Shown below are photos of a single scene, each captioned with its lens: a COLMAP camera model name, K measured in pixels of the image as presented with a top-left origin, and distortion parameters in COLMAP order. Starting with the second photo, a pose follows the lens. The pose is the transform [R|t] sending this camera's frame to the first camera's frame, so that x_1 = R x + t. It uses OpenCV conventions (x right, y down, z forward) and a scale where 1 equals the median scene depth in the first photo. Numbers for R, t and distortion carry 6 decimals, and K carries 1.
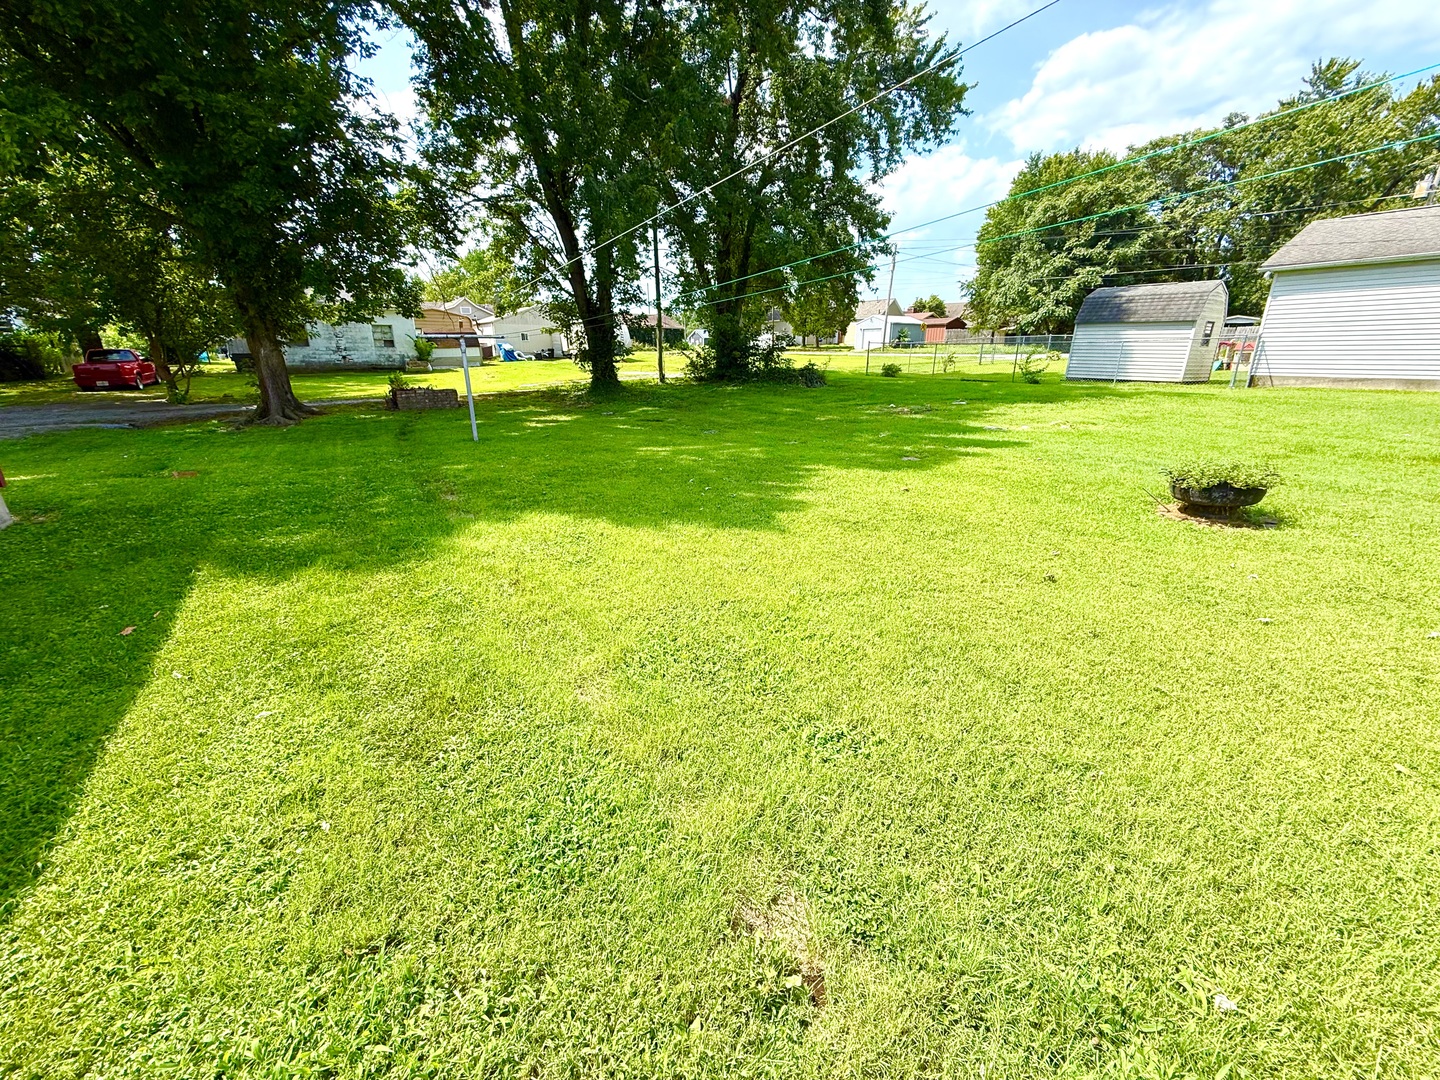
lens RADIAL K [[574.2, 0, 712.2], [0, 574.2, 539.2], [0, 0, 1]] dist [0.000942, -0.000006]
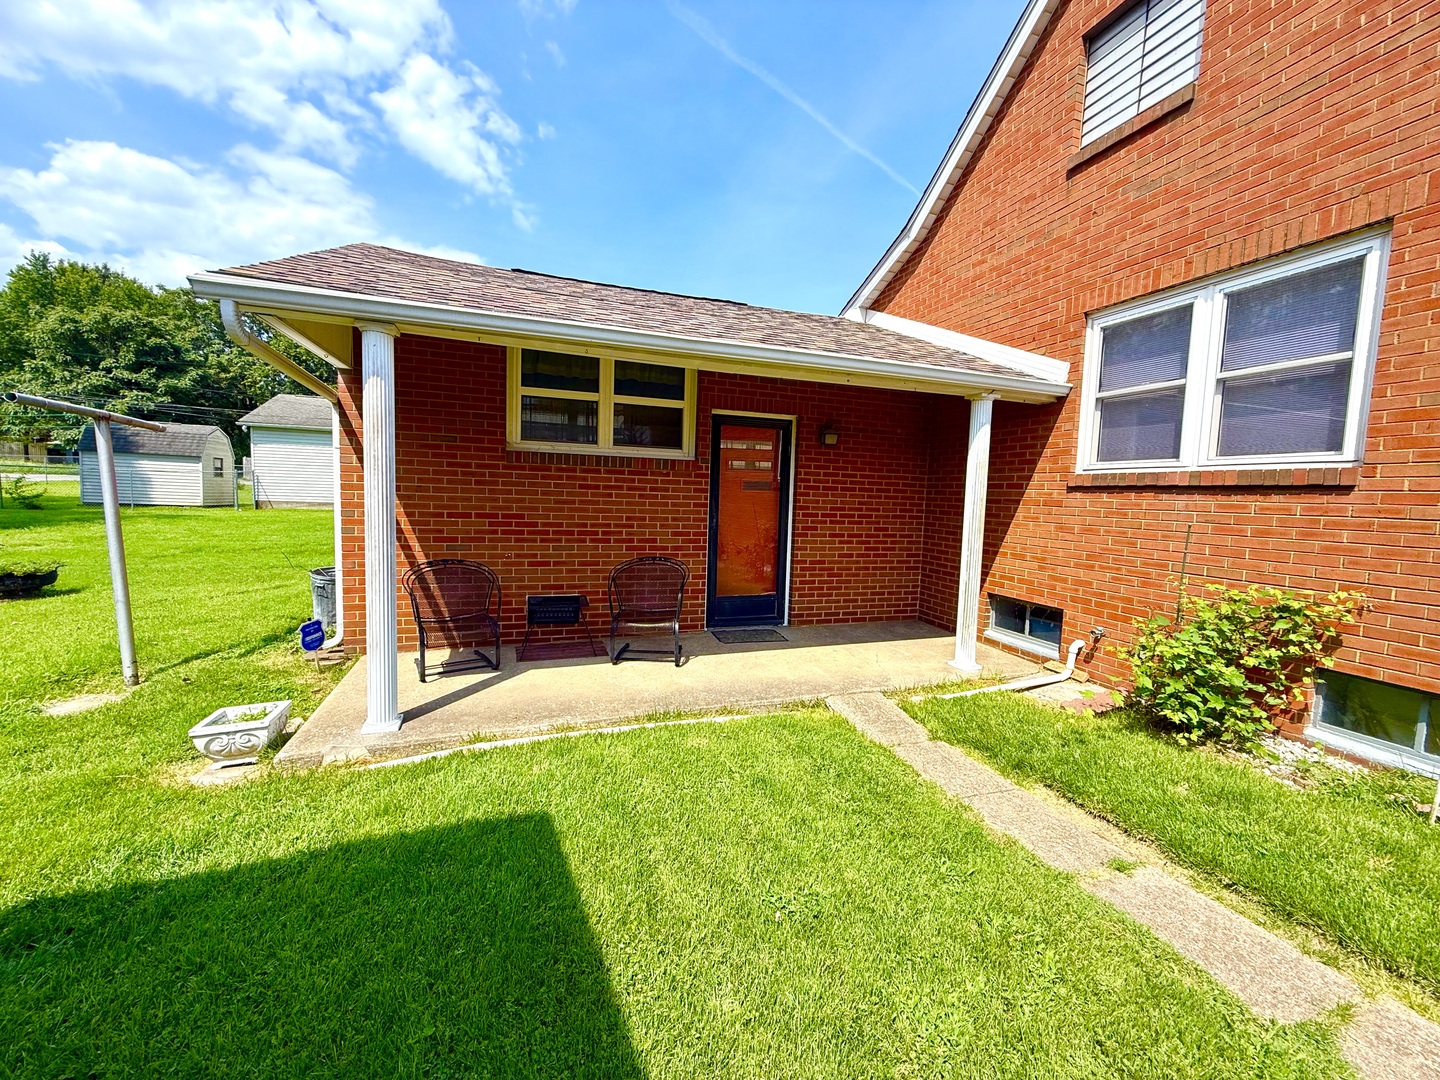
lens RADIAL K [[574.2, 0, 712.2], [0, 574.2, 539.2], [0, 0, 1]] dist [0.000942, -0.000006]
pose [[0.289604, -0.066236, 0.954852, -0.002906], [0.261327, 0.965172, -0.012308, 0.031151], [-0.920781, 0.253093, 0.296827, -0.114832]]
